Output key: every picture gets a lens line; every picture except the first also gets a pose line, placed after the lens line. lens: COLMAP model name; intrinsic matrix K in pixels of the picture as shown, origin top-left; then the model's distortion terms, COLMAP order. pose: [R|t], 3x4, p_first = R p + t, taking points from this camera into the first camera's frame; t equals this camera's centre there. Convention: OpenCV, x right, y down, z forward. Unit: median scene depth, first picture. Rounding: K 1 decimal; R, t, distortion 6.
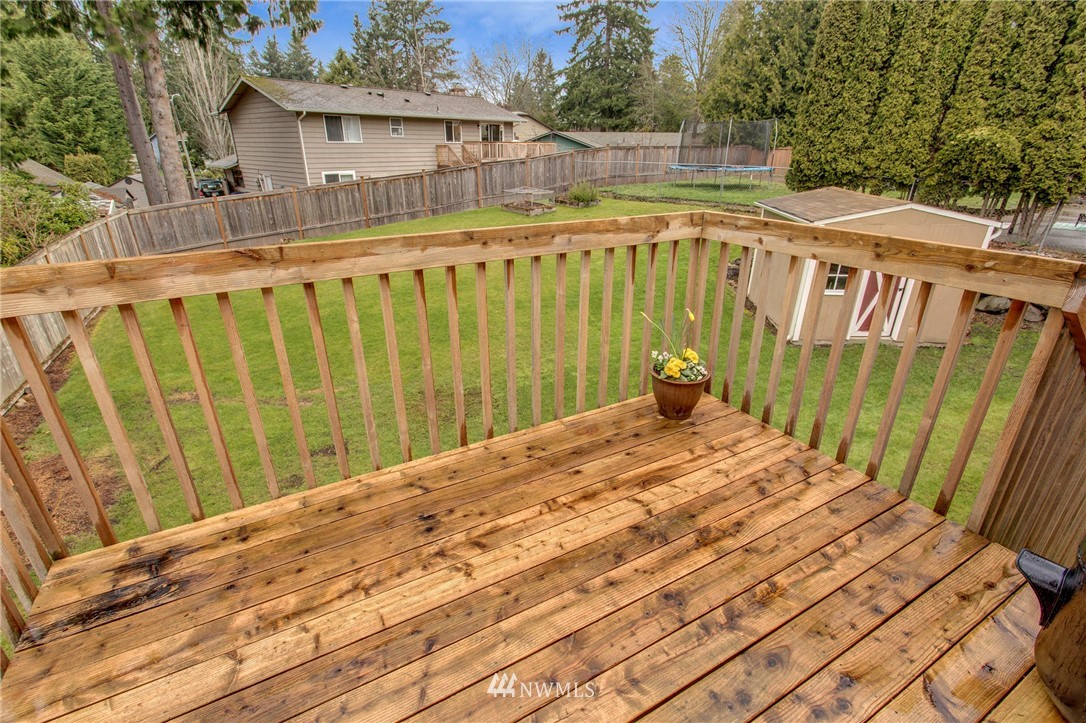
lens RADIAL K [[514.0, 0, 543.0], [0, 514.0, 361.5], [0, 0, 1]] dist [0.004326, -0.000550]
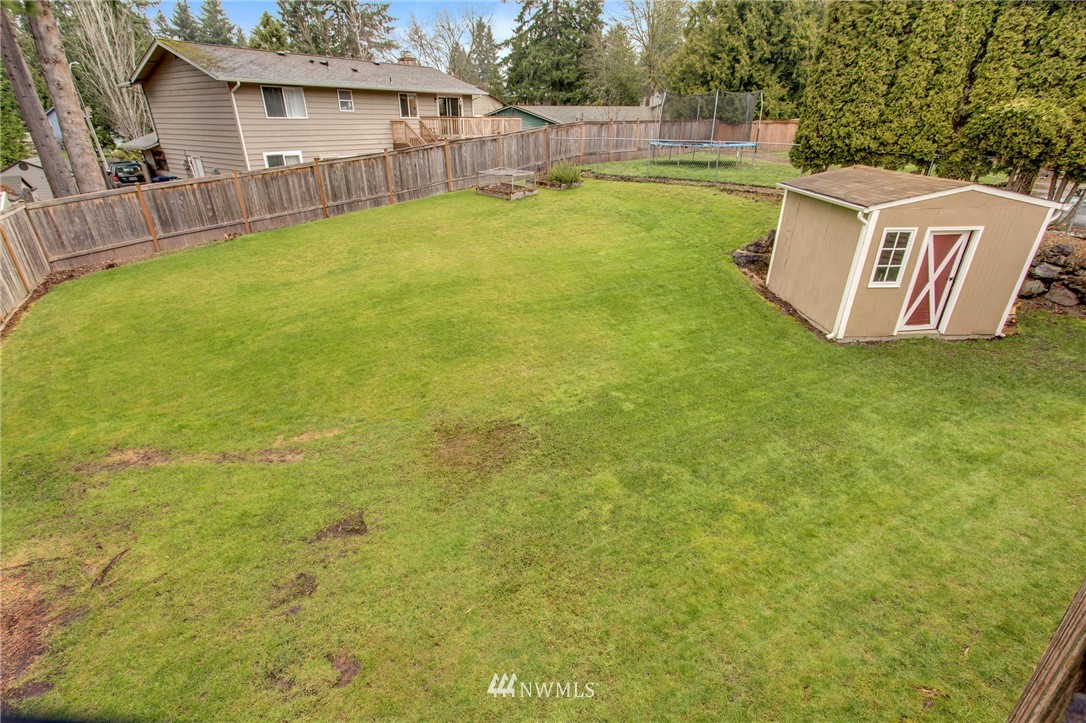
lens RADIAL K [[514.0, 0, 543.0], [0, 514.0, 361.5], [0, 0, 1]] dist [0.004326, -0.000550]
pose [[0.994428, -0.048716, 0.093483, -0.061852], [0.044861, 0.998071, 0.042905, -0.033241], [-0.095393, -0.038473, 0.994696, 0.077354]]
